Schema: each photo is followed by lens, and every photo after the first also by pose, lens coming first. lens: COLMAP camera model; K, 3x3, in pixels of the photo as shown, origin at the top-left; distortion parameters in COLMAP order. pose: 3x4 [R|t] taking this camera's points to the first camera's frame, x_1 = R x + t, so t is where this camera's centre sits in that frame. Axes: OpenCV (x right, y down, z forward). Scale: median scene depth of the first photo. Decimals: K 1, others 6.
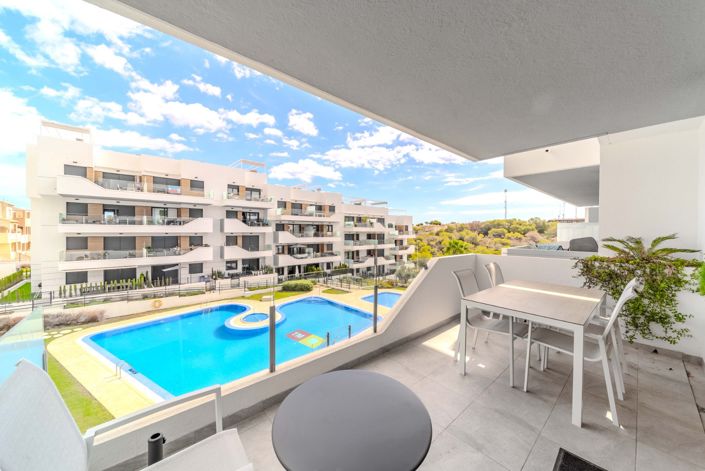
lens RADIAL K [[252.2, 0, 355.5], [0, 252.2, 232.1], [0, 0, 1]] dist [-0.003183, -0.001407]
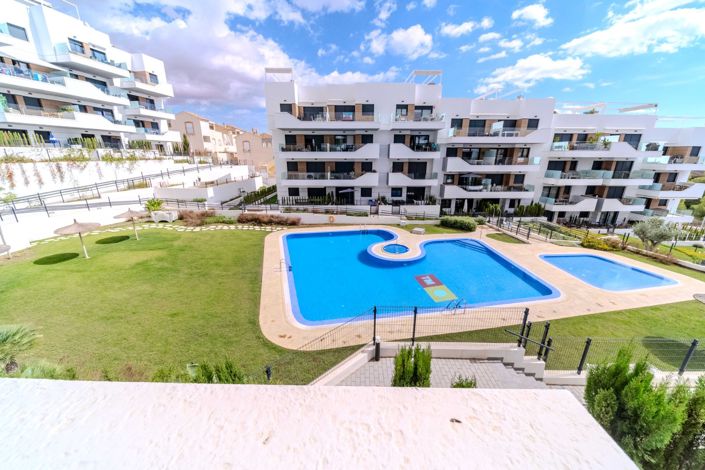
lens RADIAL K [[252.2, 0, 350.8], [0, 252.2, 235.2], [0, 0, 1]] dist [-0.003183, -0.001407]
pose [[0.733781, 0.199845, -0.649329, 0.066935], [-0.000051, 0.955774, 0.294102, -0.001747], [0.679386, -0.215773, 0.701339, 0.123555]]
